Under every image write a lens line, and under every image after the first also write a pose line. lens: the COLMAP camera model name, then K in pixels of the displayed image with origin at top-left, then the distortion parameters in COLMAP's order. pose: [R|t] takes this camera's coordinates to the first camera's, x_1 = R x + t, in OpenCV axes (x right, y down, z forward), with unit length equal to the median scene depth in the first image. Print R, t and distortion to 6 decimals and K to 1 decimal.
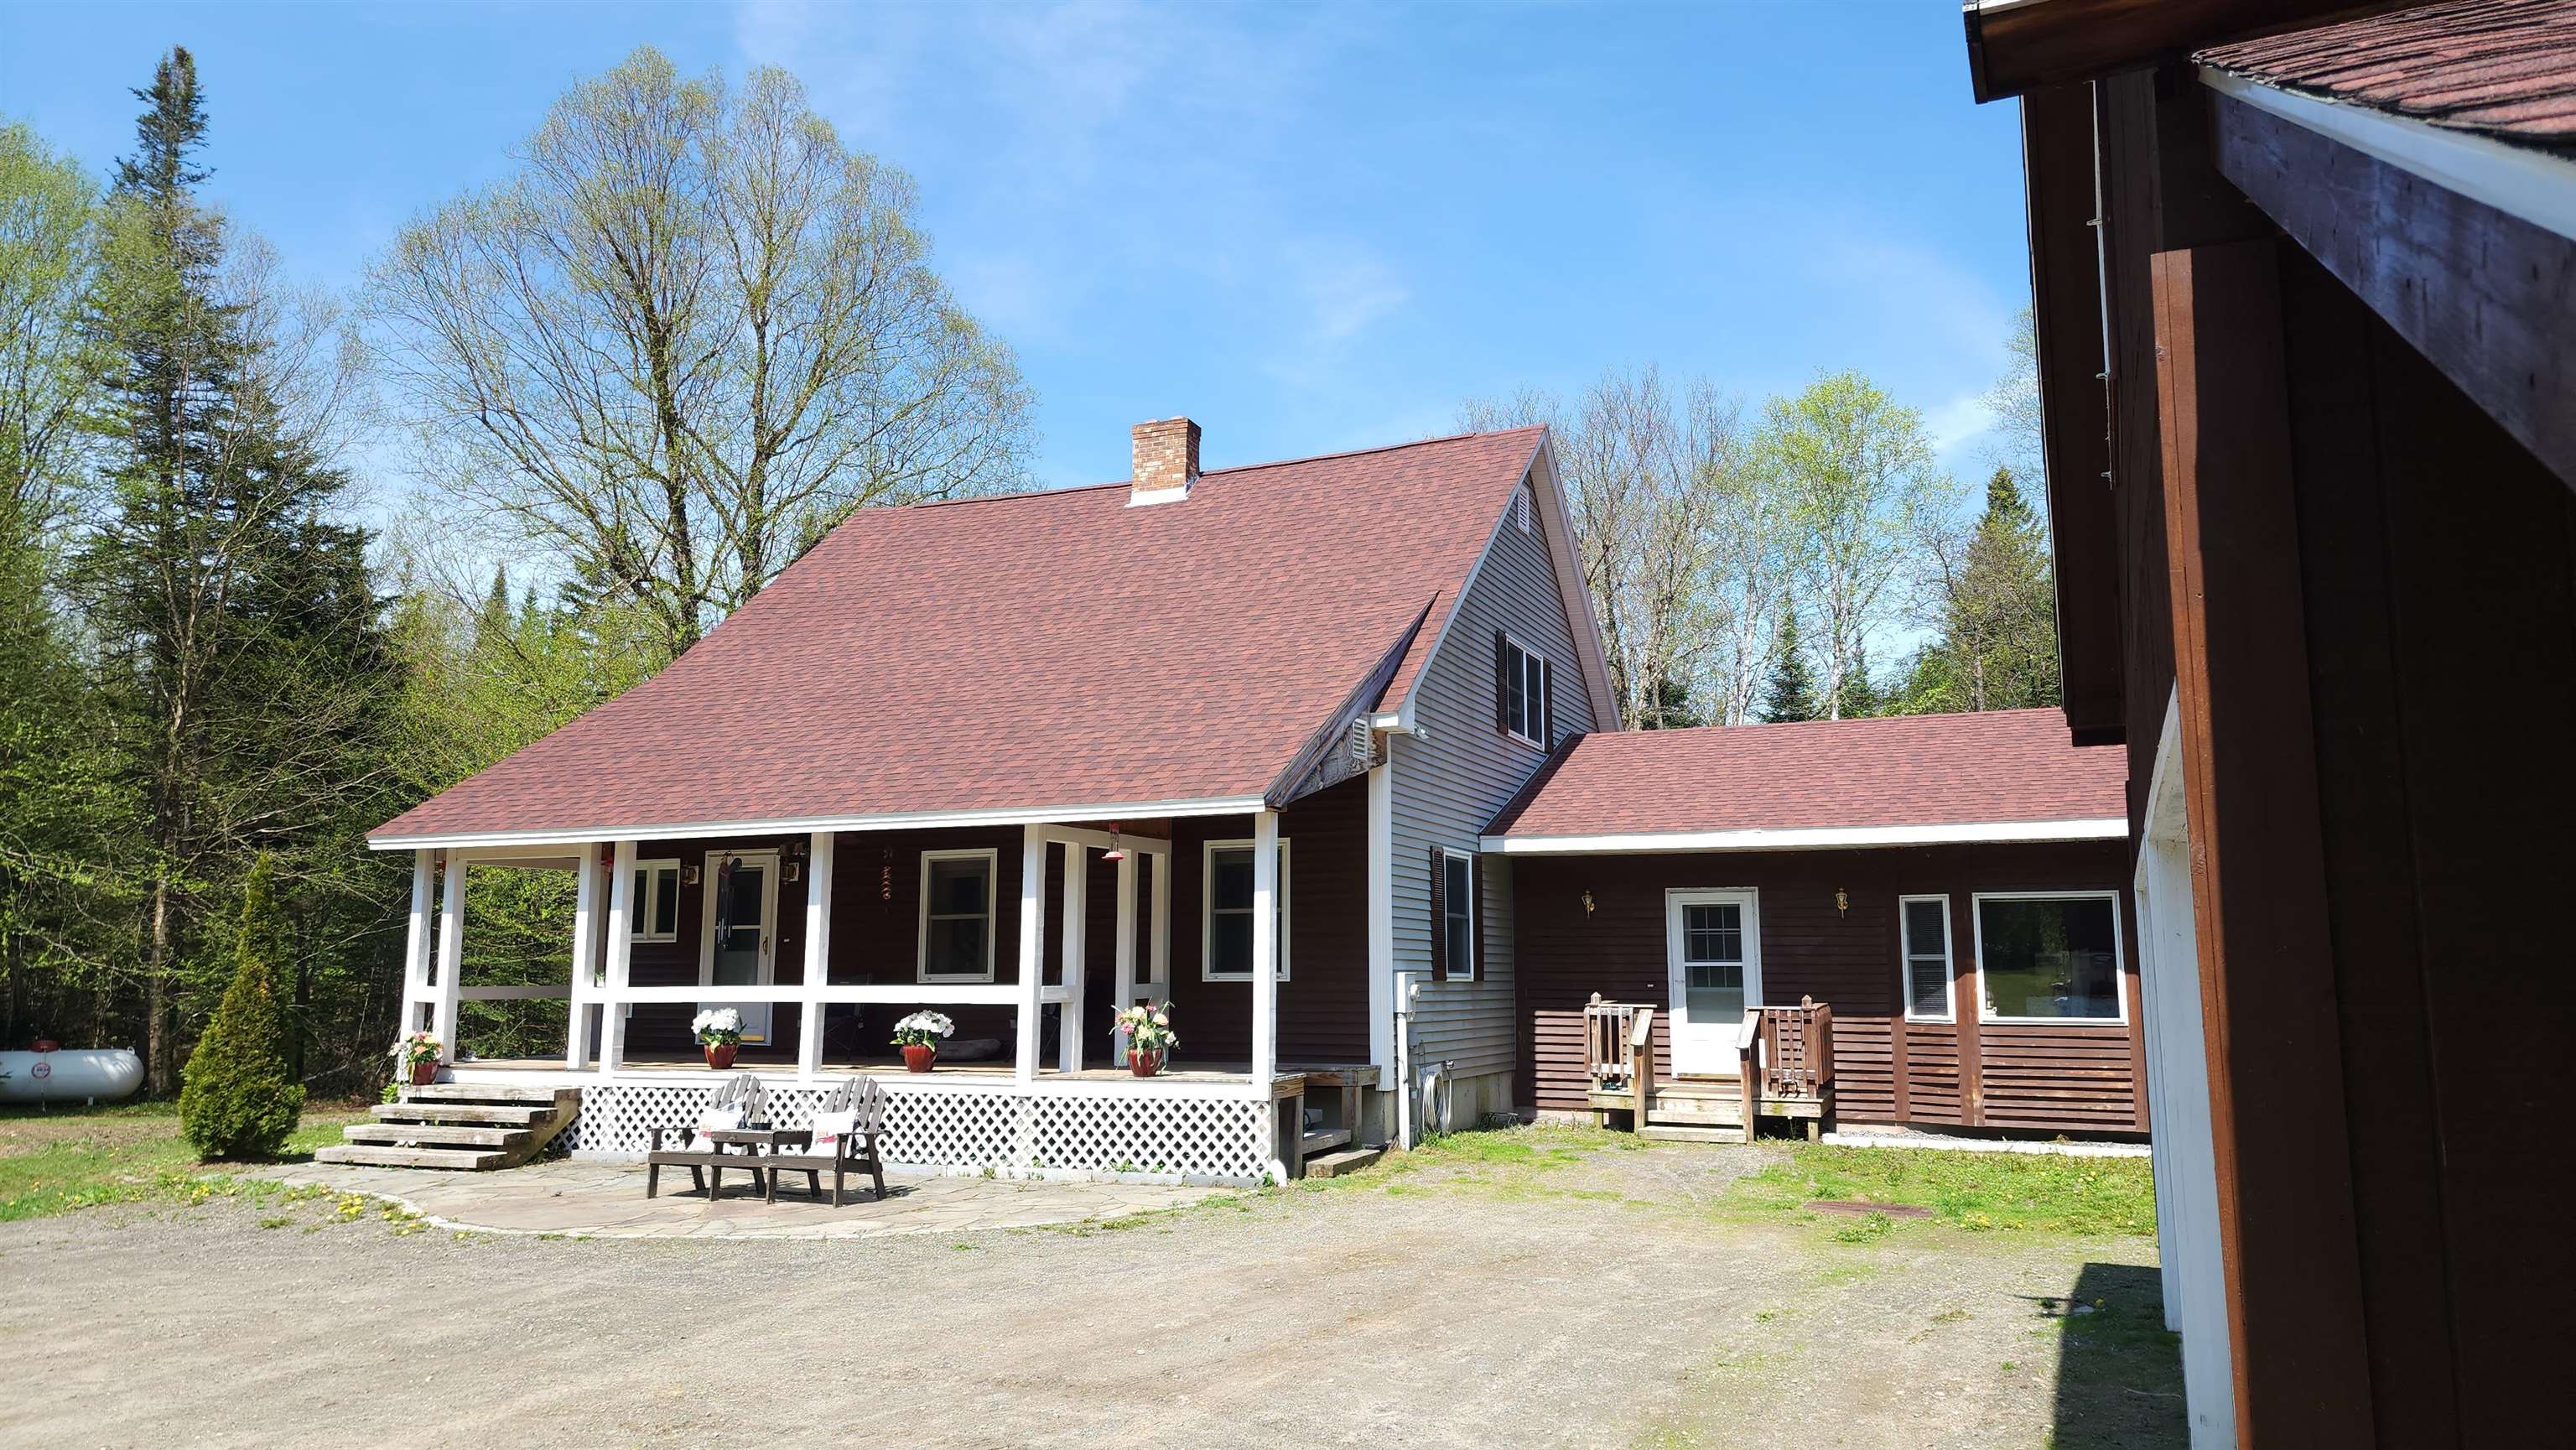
lens RADIAL K [[1719.5, 0, 1338.9], [0, 1719.5, 725.9], [0, 0, 1]] dist [0.071254, -0.042964]
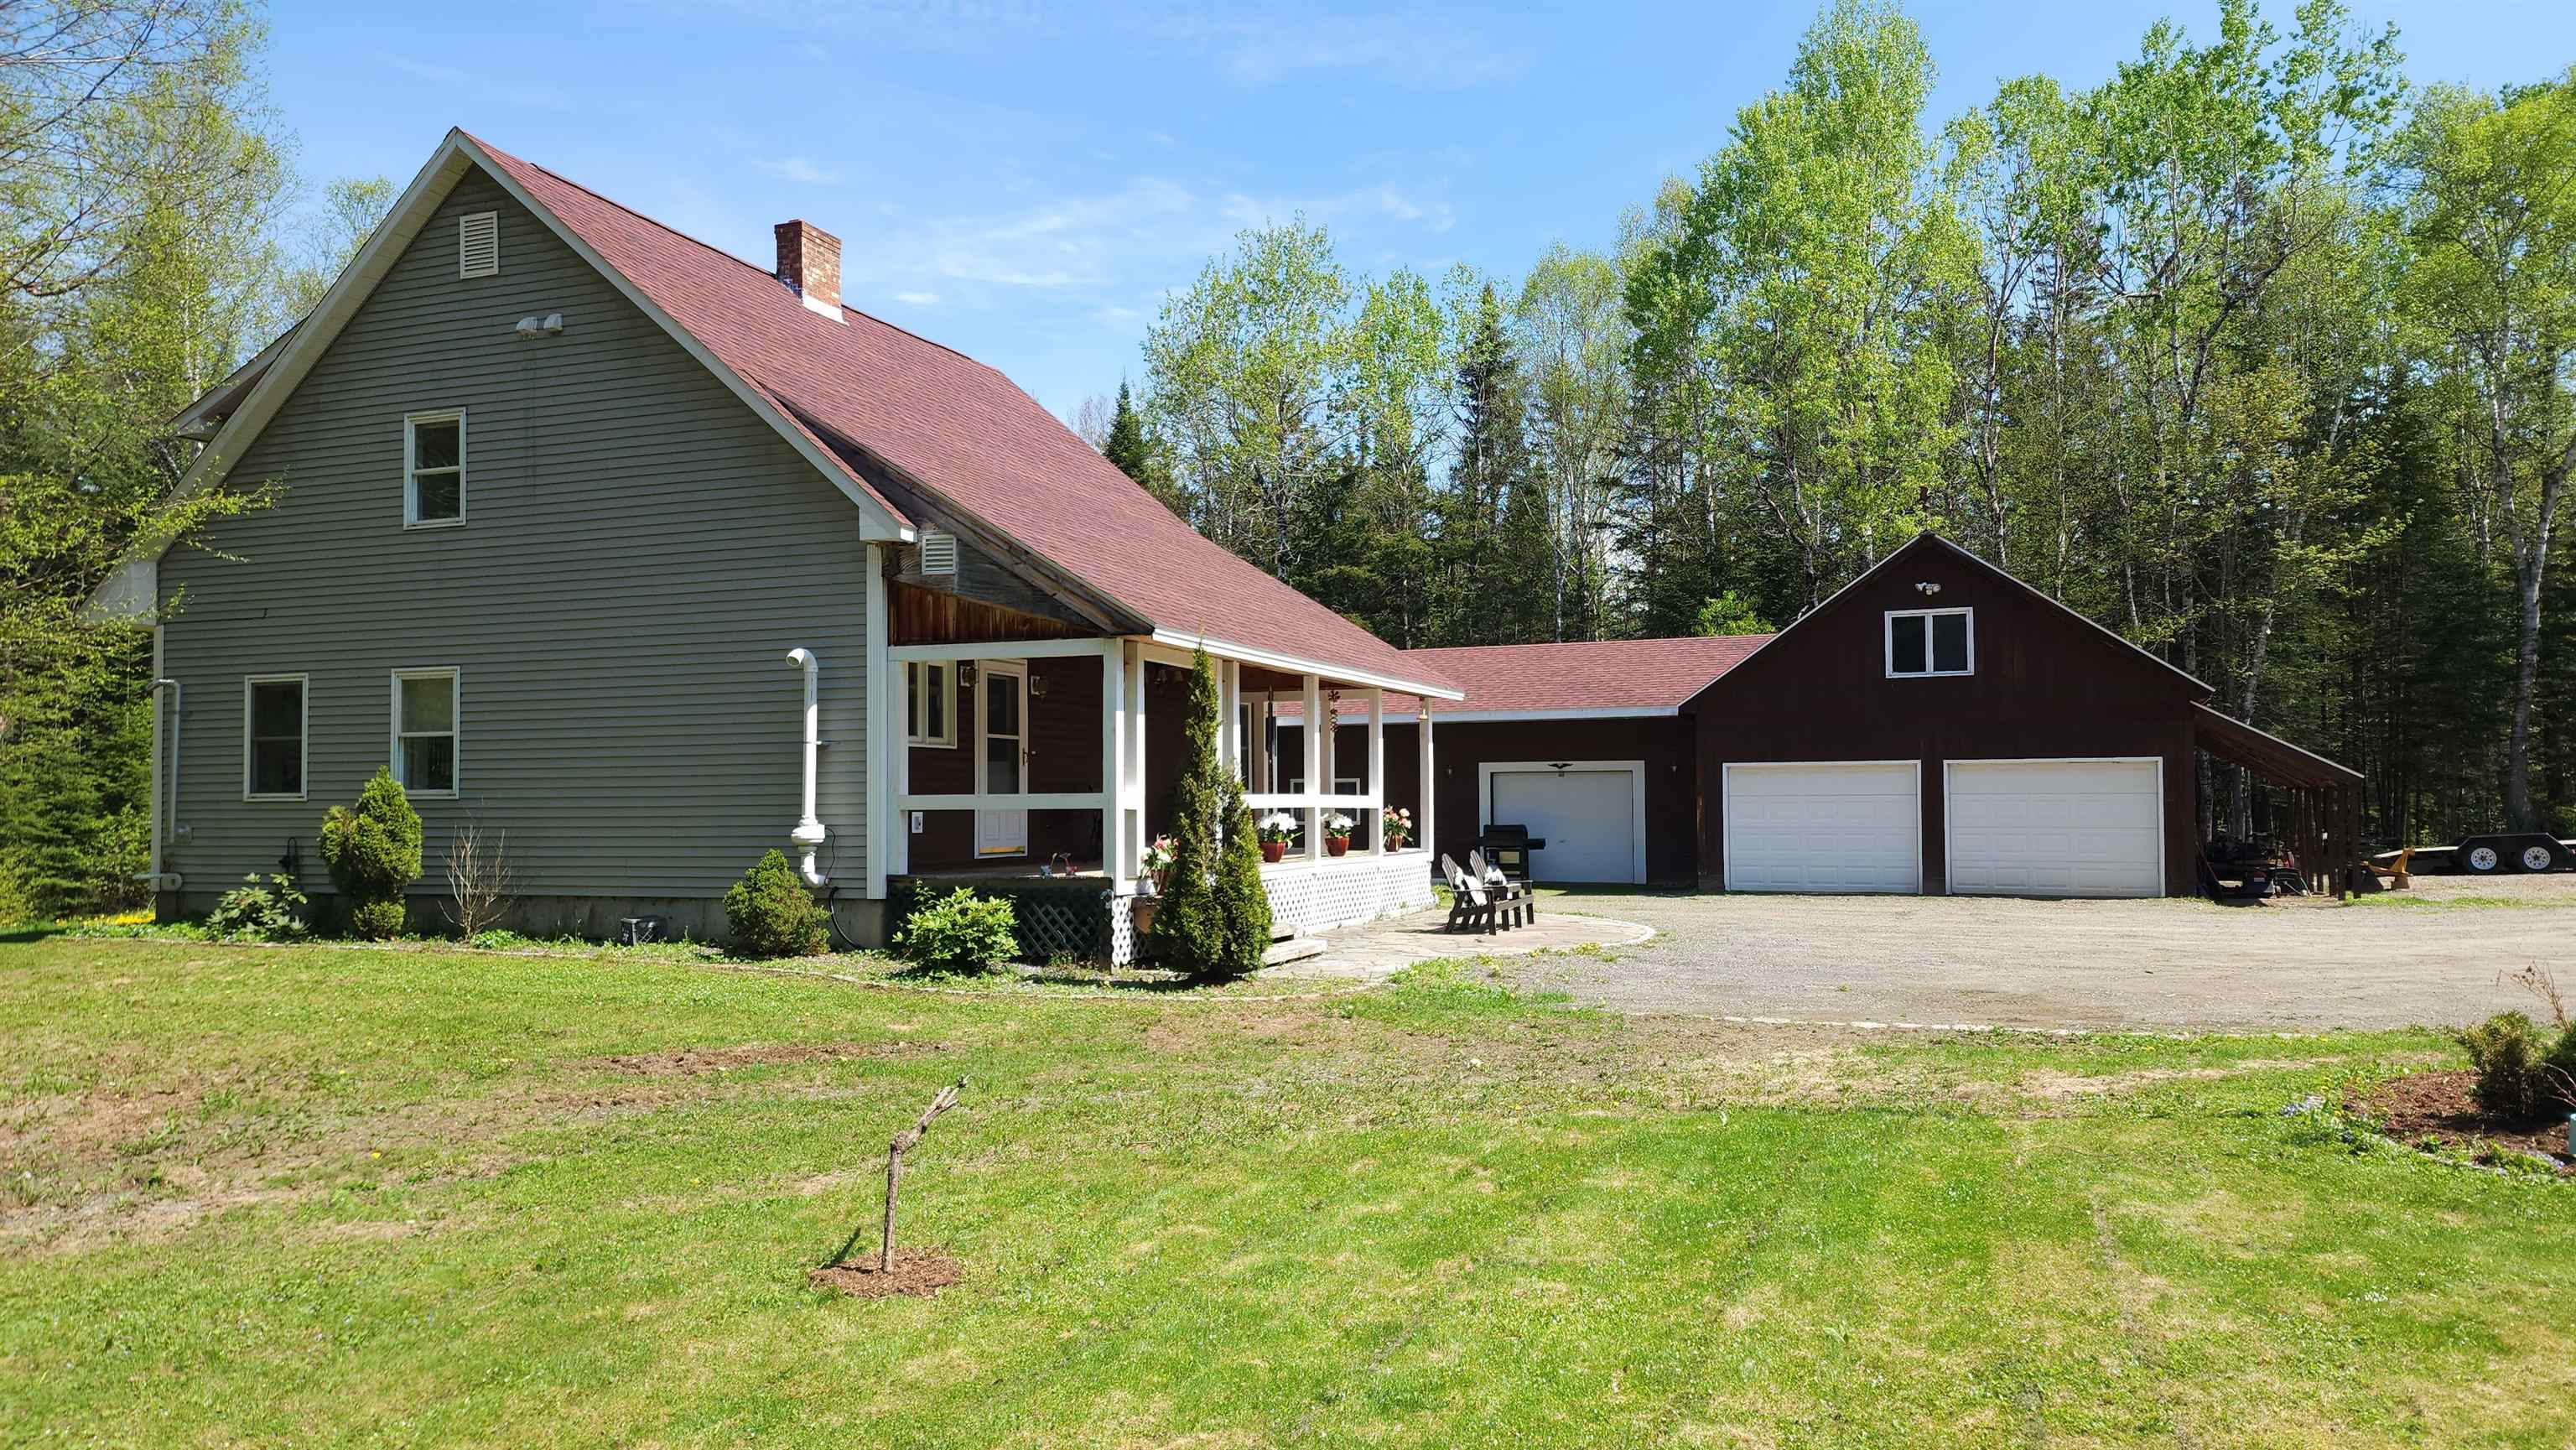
lens RADIAL K [[1719.5, 0, 1338.9], [0, 1719.5, 725.9], [0, 0, 1]] dist [0.071254, -0.042964]
pose [[-0.032685, 0.045250, 0.998441, -1.506384], [-0.143214, 0.988454, -0.049486, 0.149647], [-0.989152, -0.144608, -0.025827, 0.960074]]
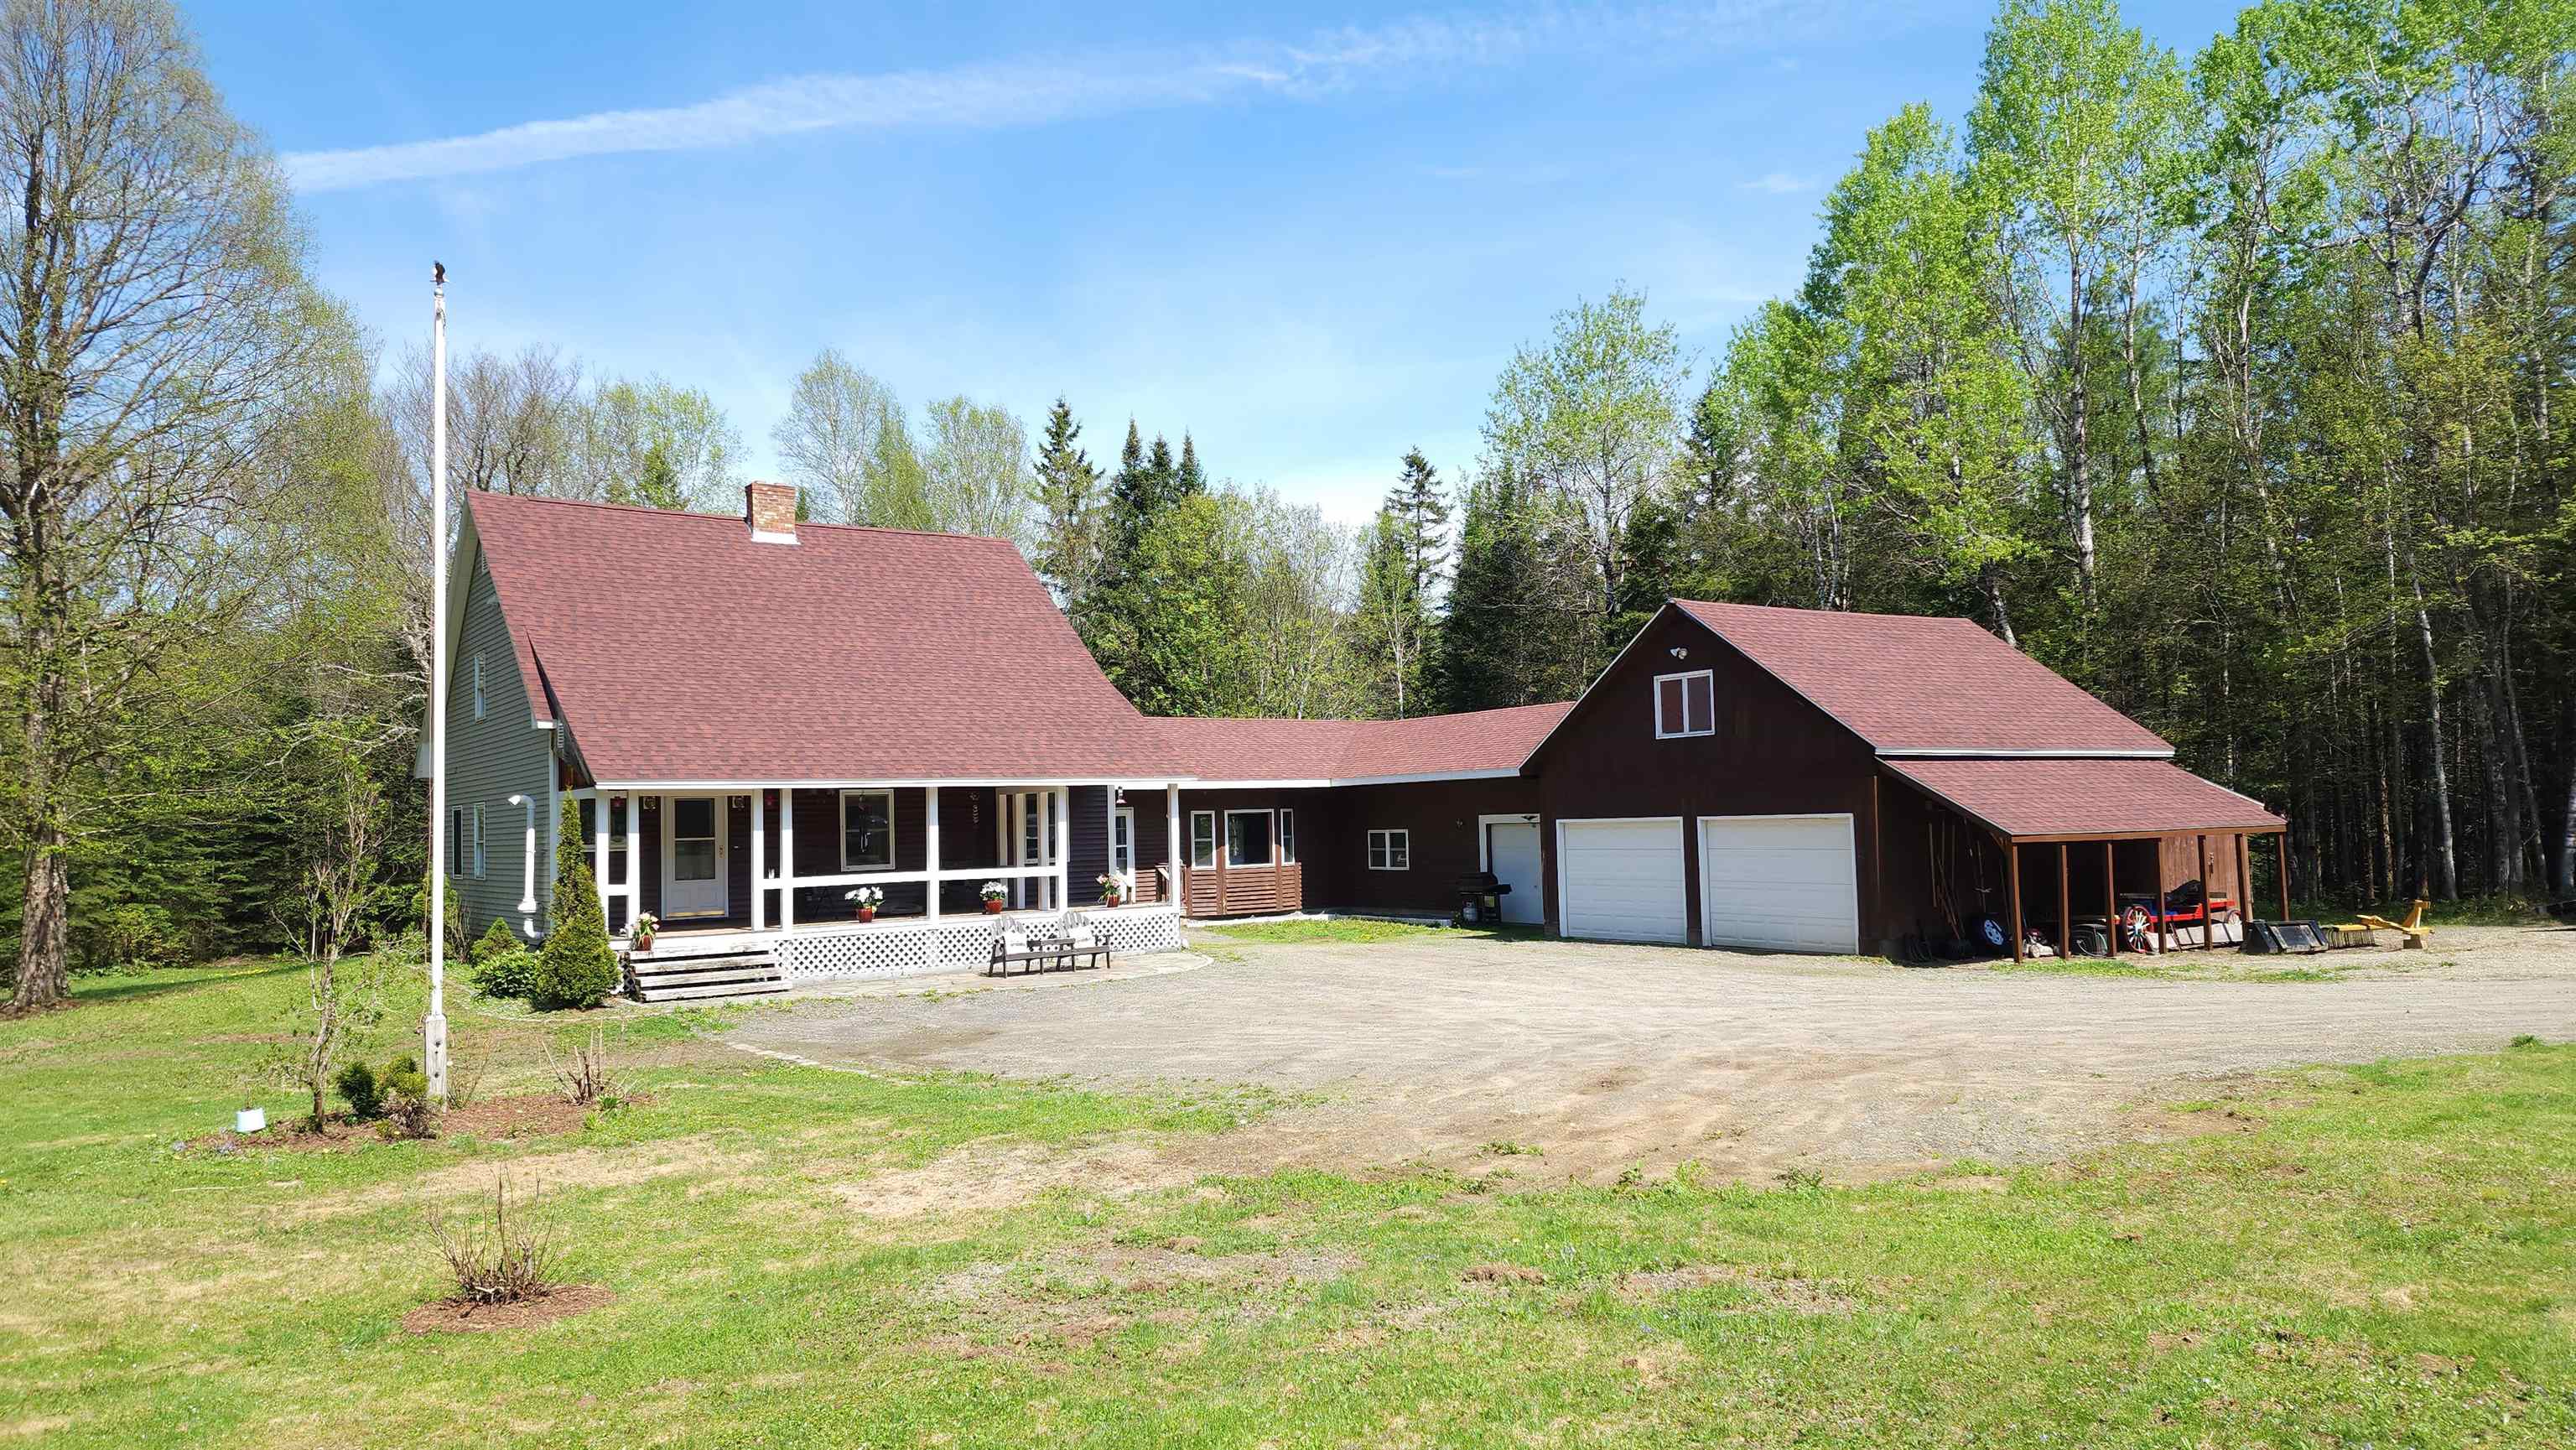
lens RADIAL K [[1719.5, 0, 1338.9], [0, 1719.5, 725.9], [0, 0, 1]] dist [0.071254, -0.042964]
pose [[0.516112, 0.033173, 0.855879, -1.526270], [-0.102307, 0.994484, 0.023148, -0.079150], [-0.850389, -0.099509, 0.516659, -0.248638]]
